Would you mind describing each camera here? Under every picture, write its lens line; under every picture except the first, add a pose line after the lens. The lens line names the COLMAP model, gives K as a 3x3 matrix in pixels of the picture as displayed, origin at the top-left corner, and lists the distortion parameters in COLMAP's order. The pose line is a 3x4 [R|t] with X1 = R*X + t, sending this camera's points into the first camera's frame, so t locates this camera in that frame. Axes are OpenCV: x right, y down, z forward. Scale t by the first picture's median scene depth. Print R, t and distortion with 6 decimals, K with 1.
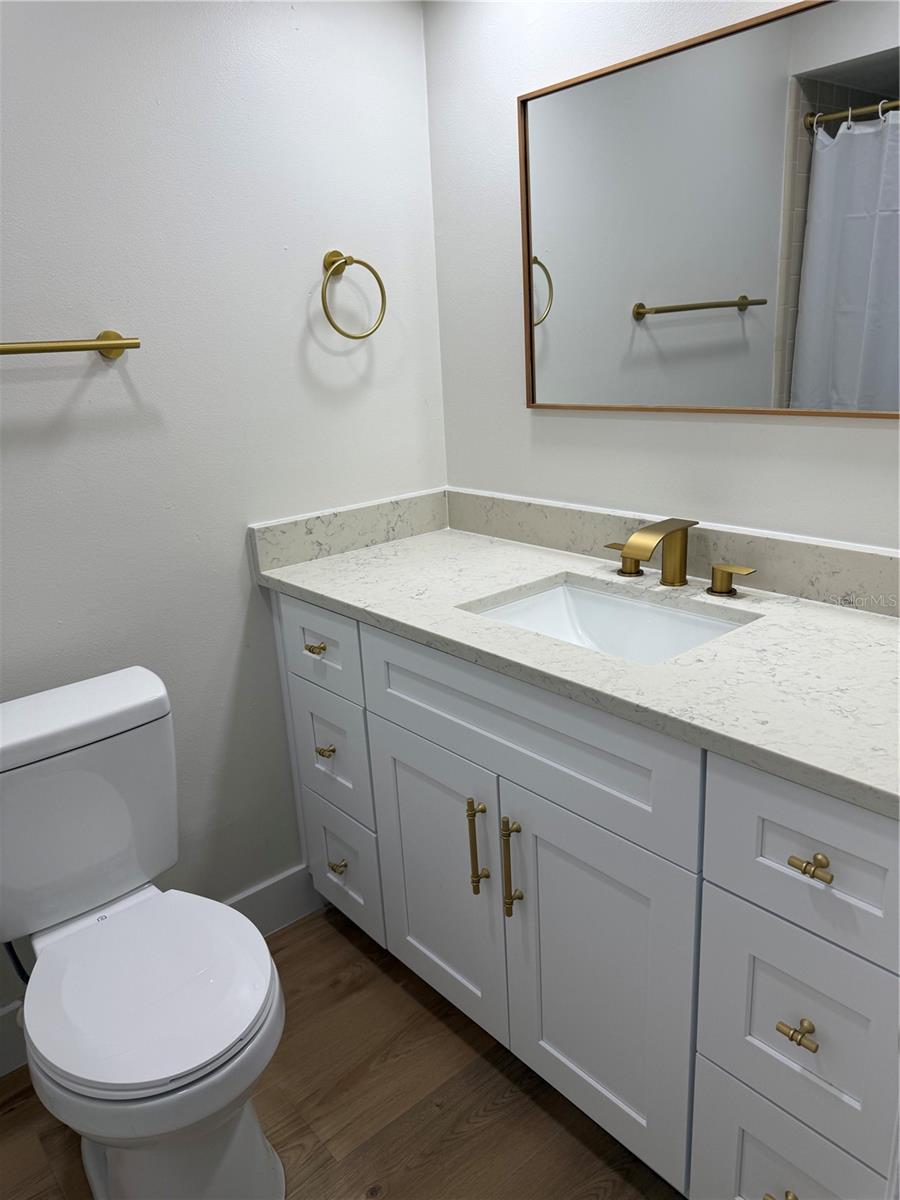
lens RADIAL K [[842.6, 0, 450.0], [0, 842.6, 600.0], [0, 0, 1]] dist [0.088376, -0.110247]
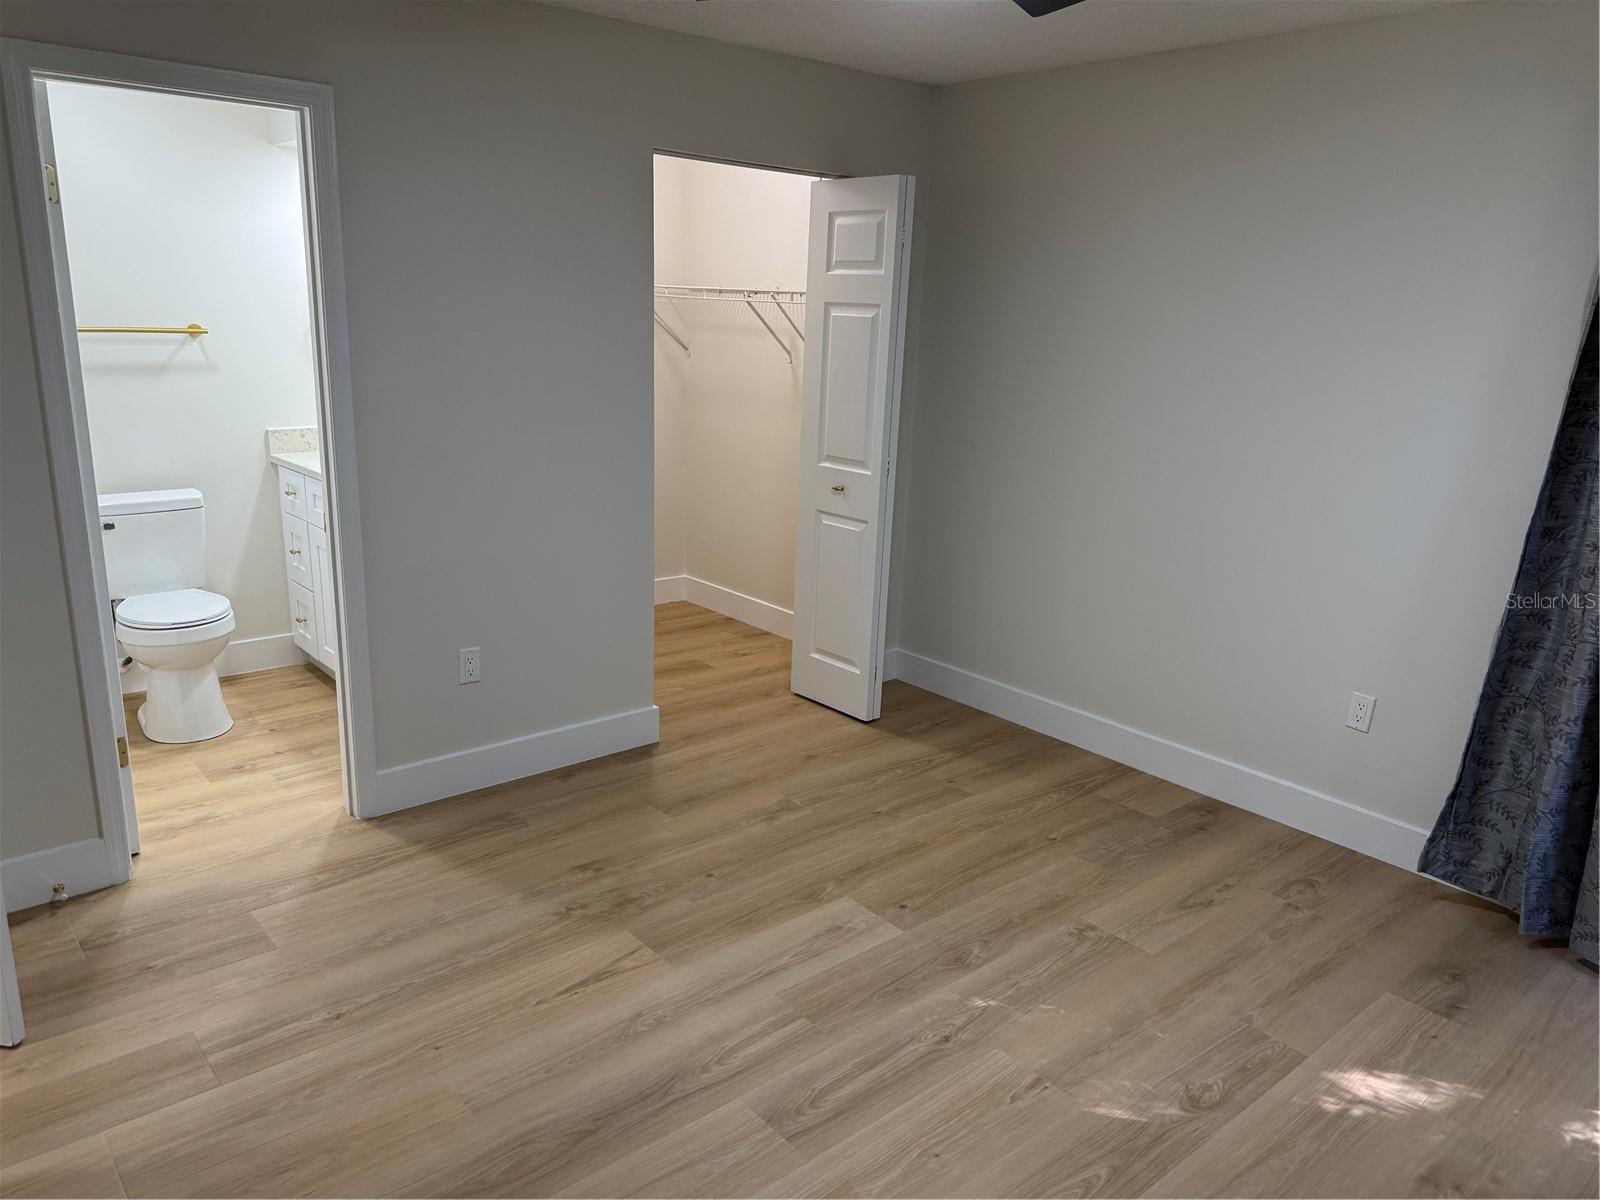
lens RADIAL K [[1123.4, 0, 794.0], [0, 1123.4, 597.9], [0, 0, 1]] dist [0.088376, -0.110247]
pose [[0.995506, 0.090256, 0.028676, 1.022053], [-0.088894, 0.994994, -0.045658, 0.342734], [-0.032653, 0.042904, 0.998545, -1.779189]]
